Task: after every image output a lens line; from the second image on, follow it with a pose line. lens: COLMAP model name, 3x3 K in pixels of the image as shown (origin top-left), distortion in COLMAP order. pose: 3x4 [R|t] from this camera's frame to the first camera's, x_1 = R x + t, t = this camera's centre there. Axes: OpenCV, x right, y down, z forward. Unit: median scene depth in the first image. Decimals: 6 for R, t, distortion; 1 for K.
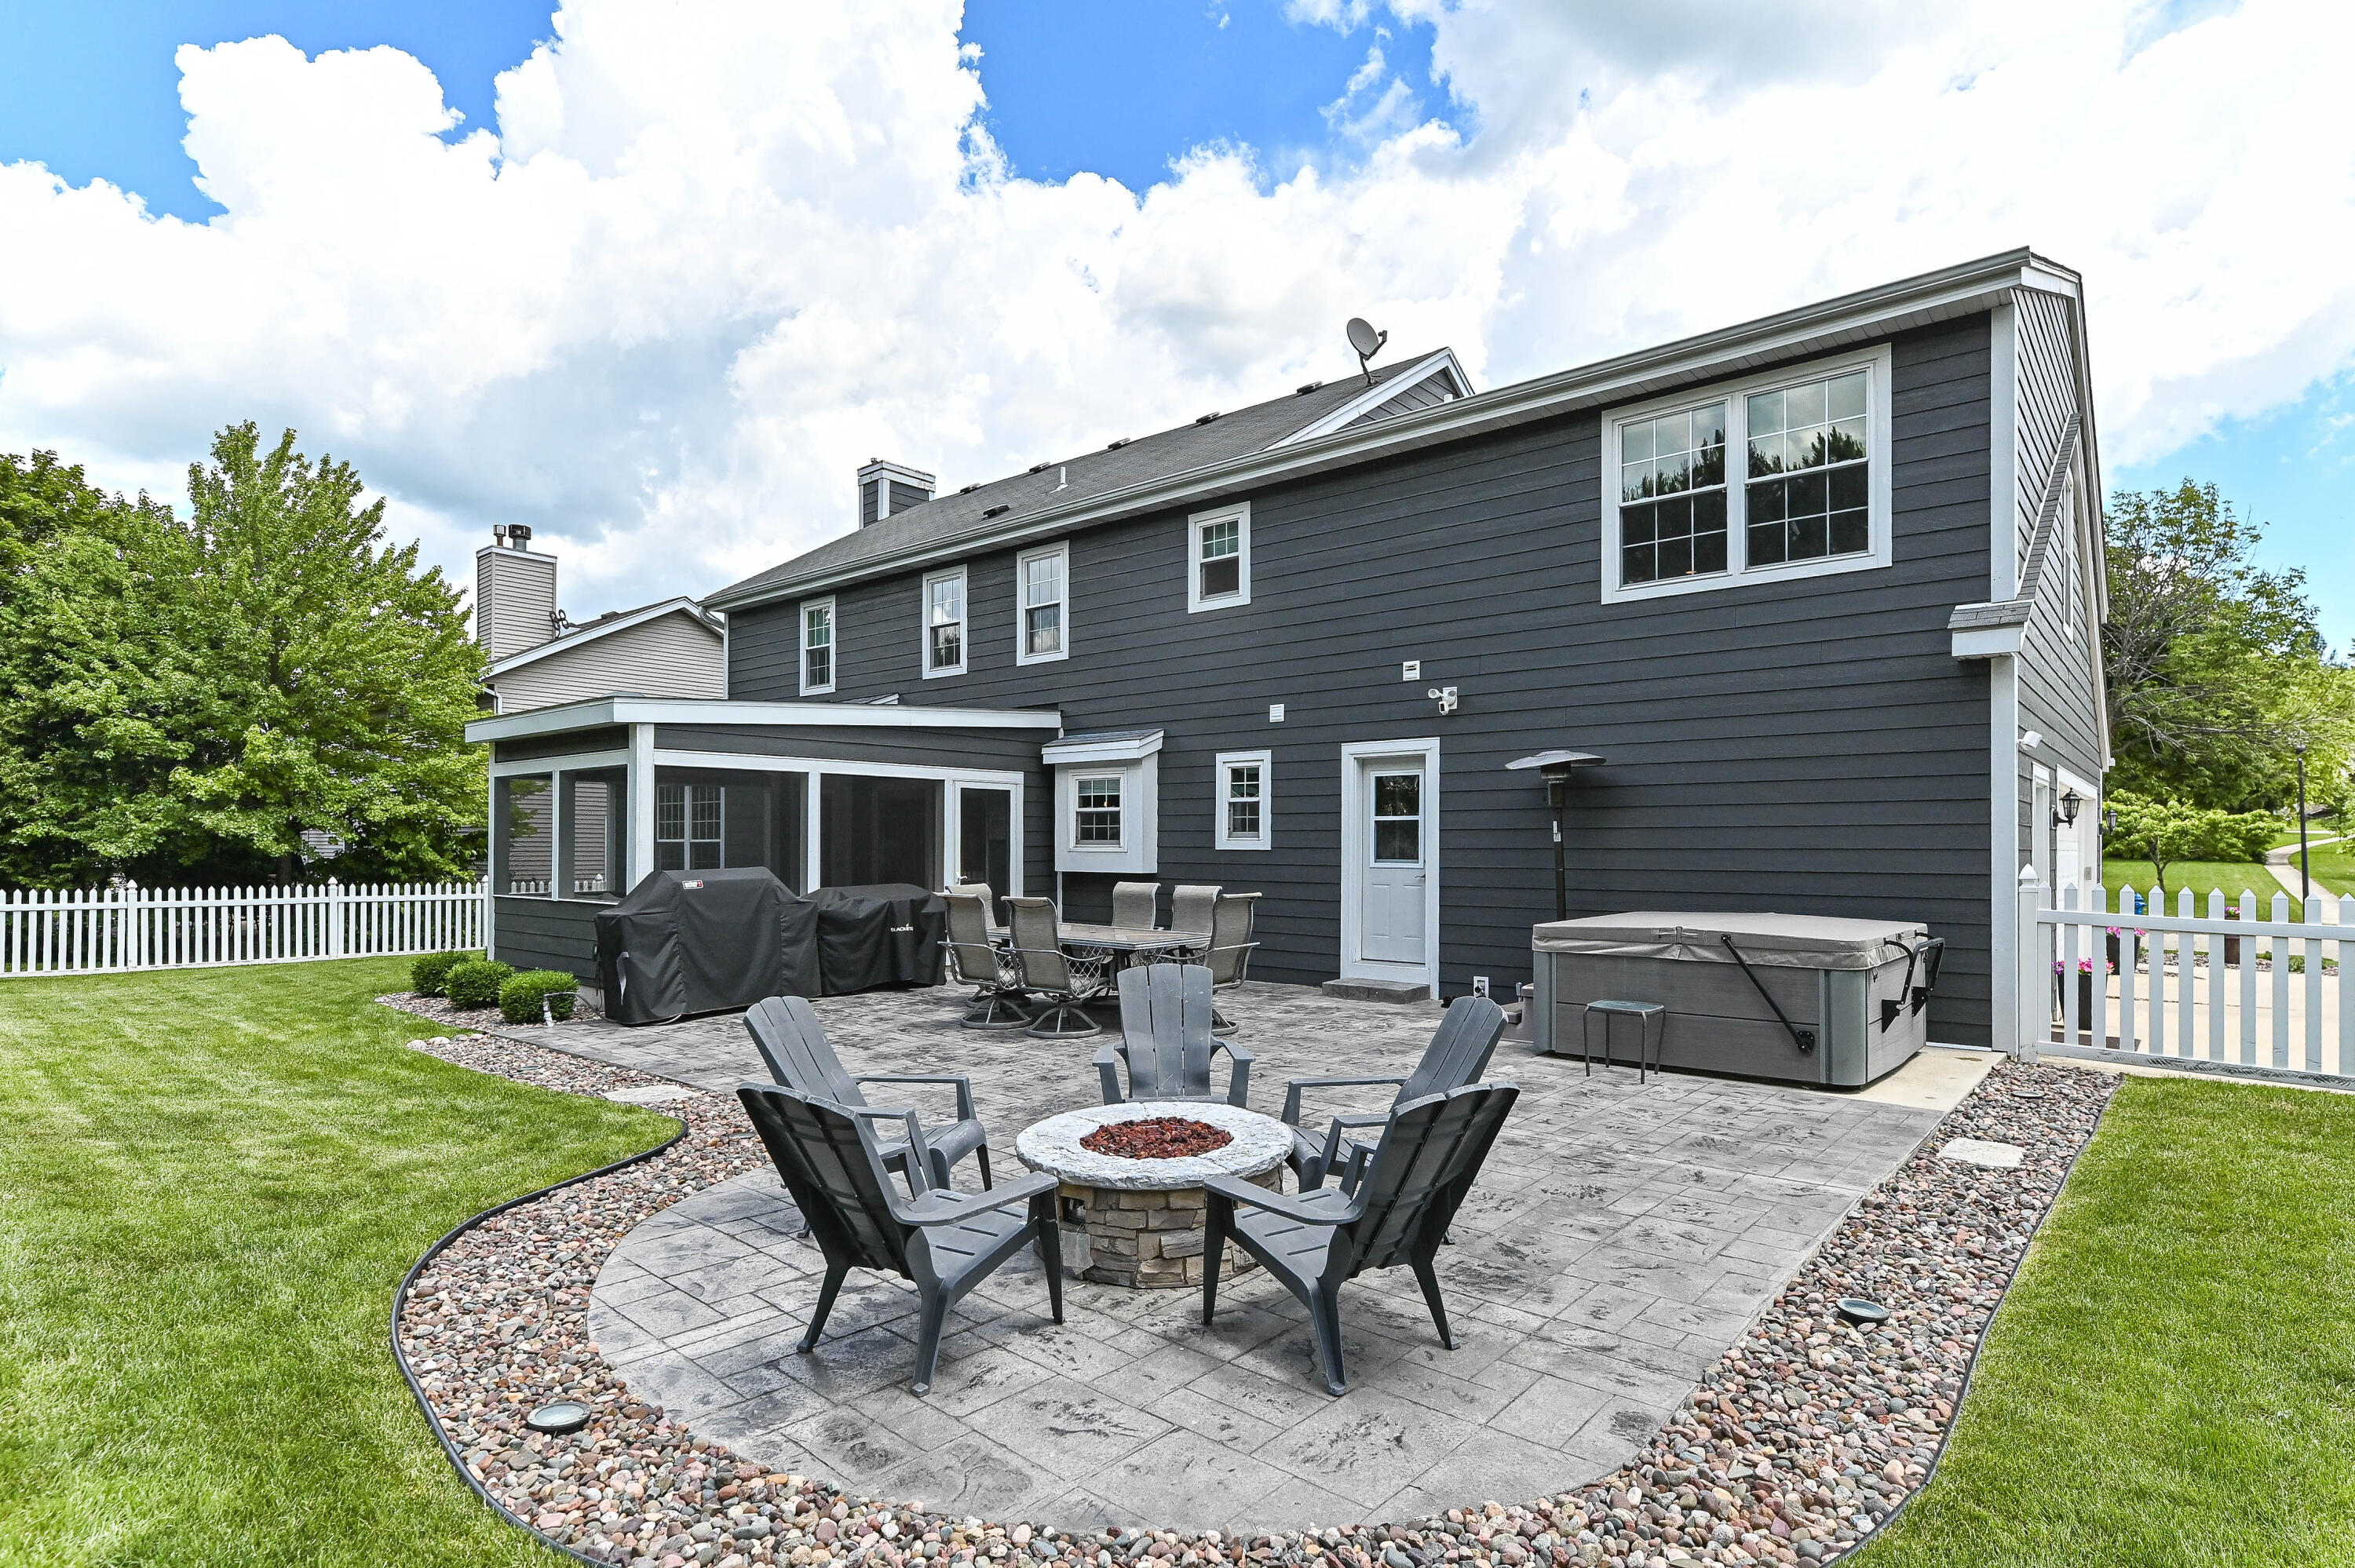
lens RADIAL K [[1160.9, 0, 1183.0], [0, 1160.9, 807.7], [0, 0, 1]] dist [0.000923, -0.000020]
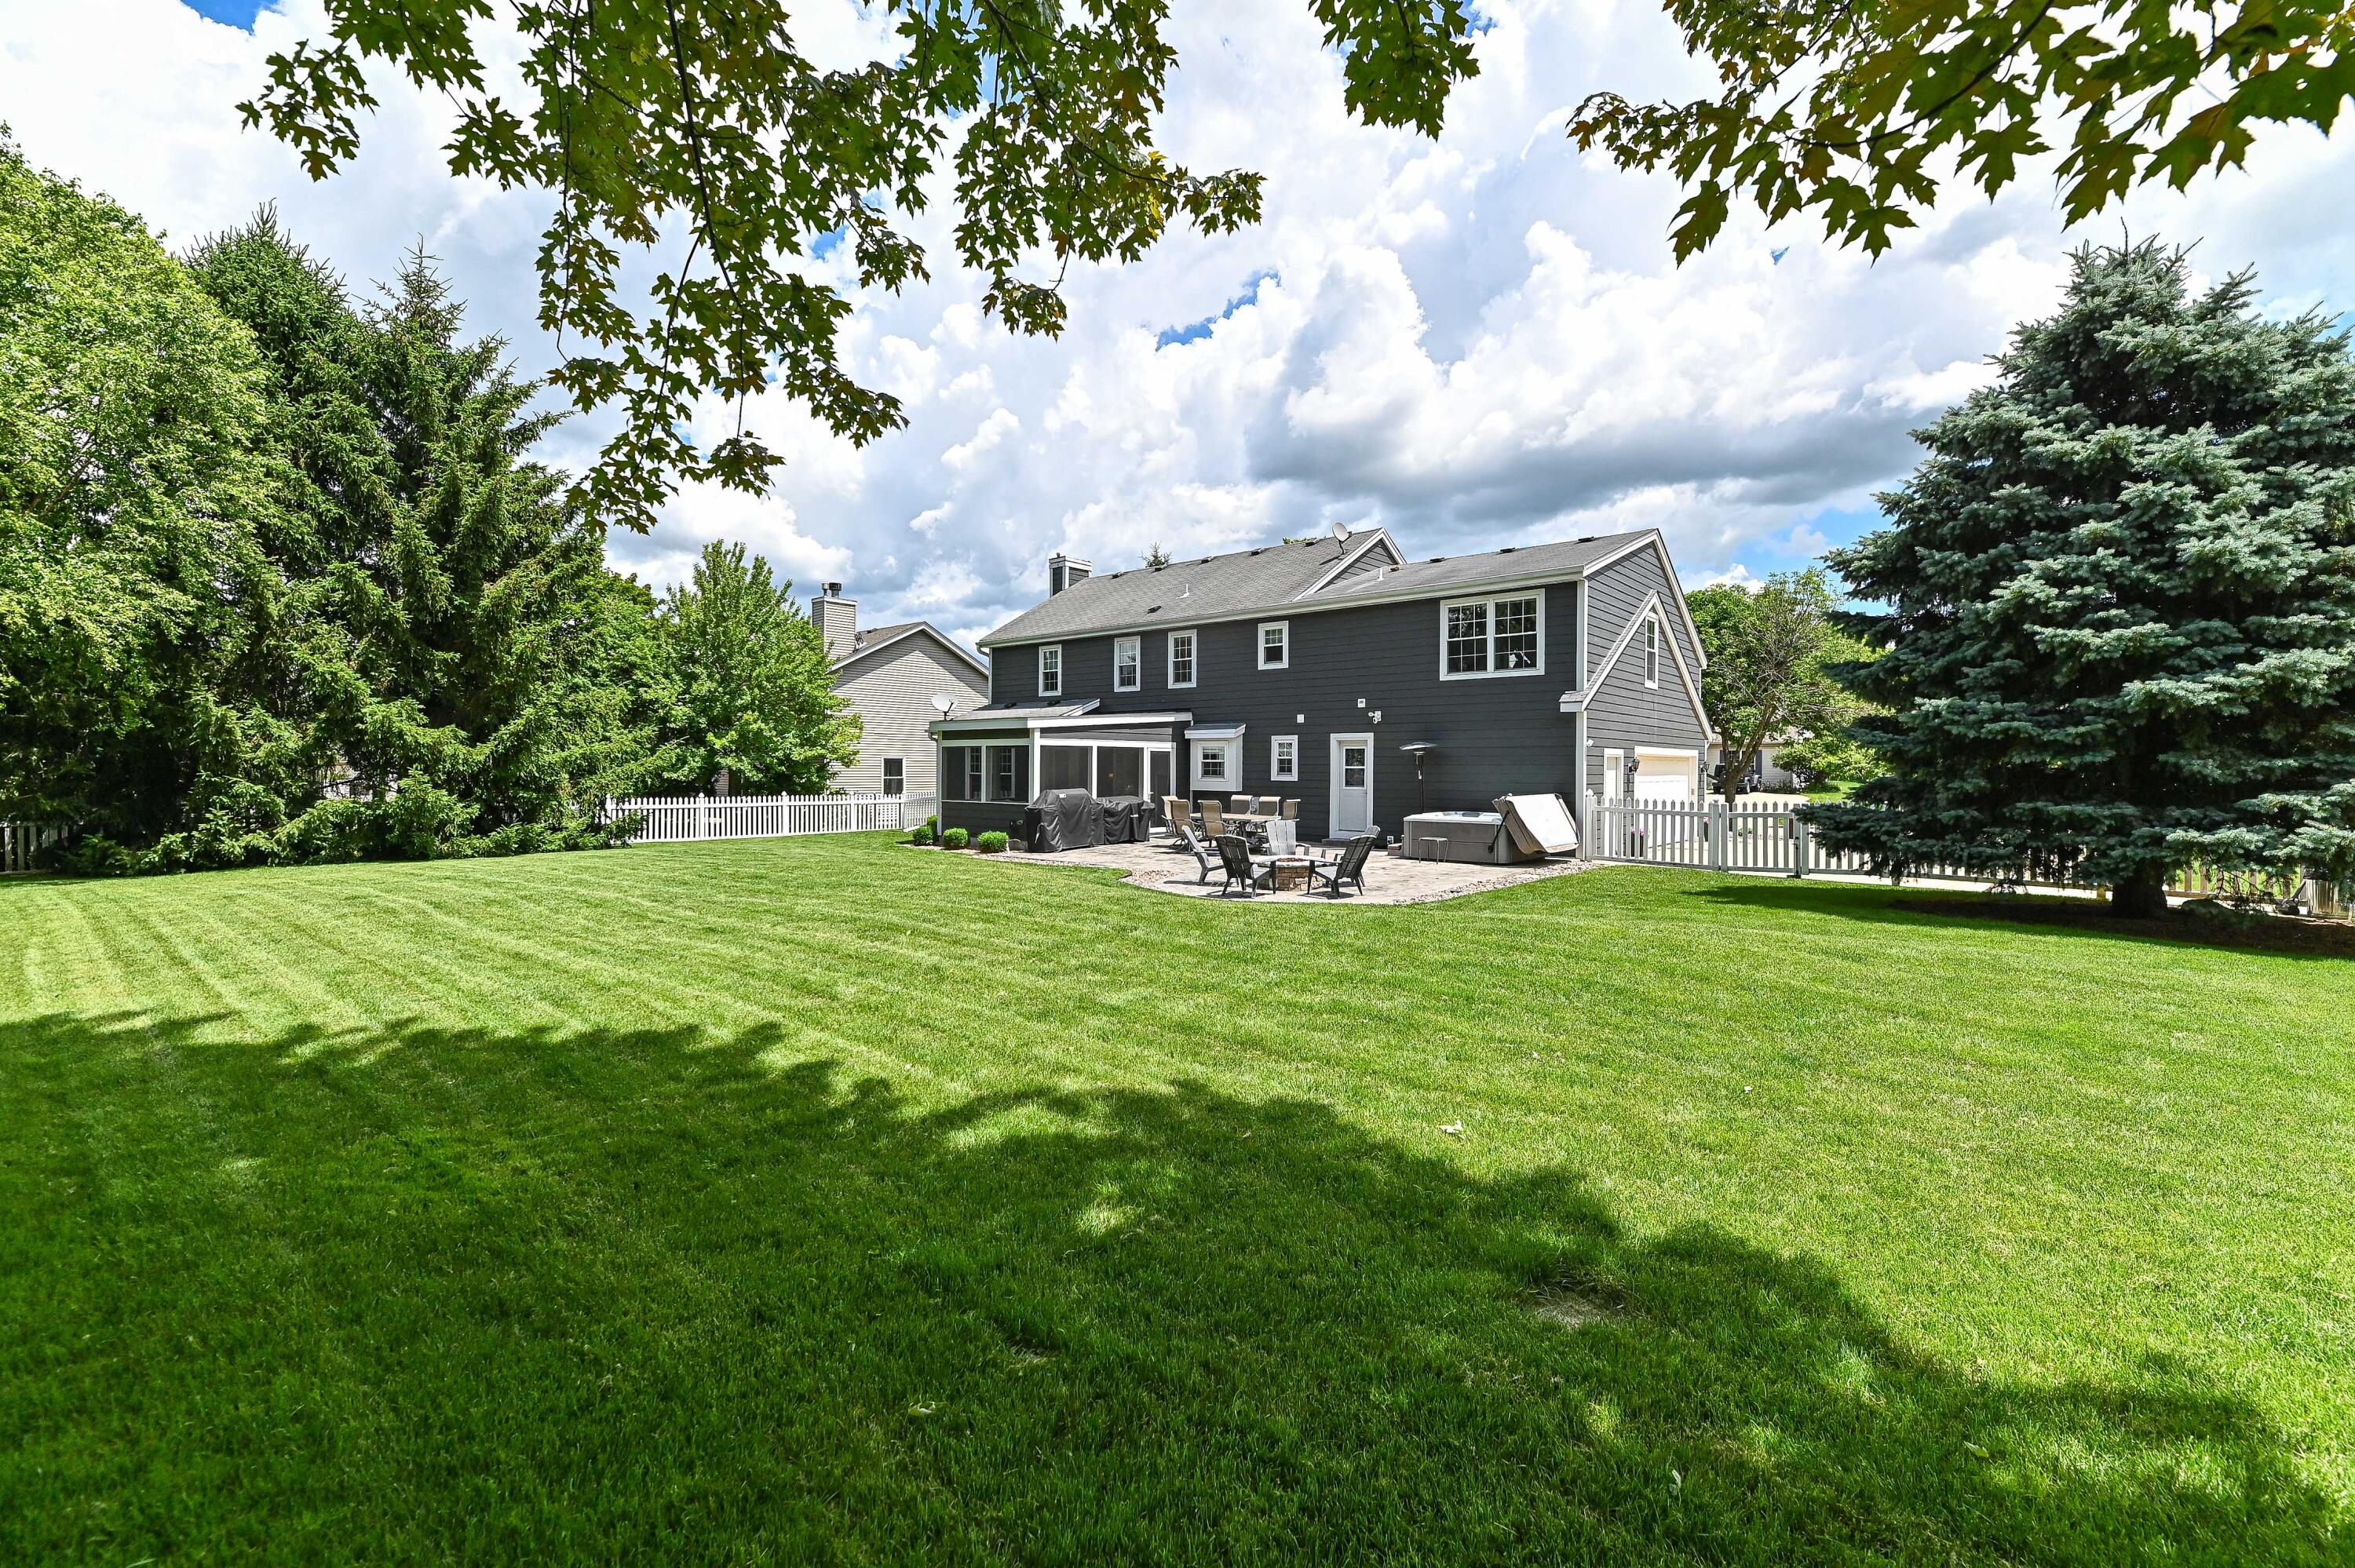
lens RADIAL K [[1035.1, 0, 1168.7], [0, 1035.1, 764.7], [0, 0, 1]] dist [0.005031, 0.000204]
pose [[0.999993, 0.003510, -0.001321, -0.165325], [-0.003466, 0.999491, 0.031712, -0.055972], [0.001432, -0.031707, 0.999496, -0.960664]]
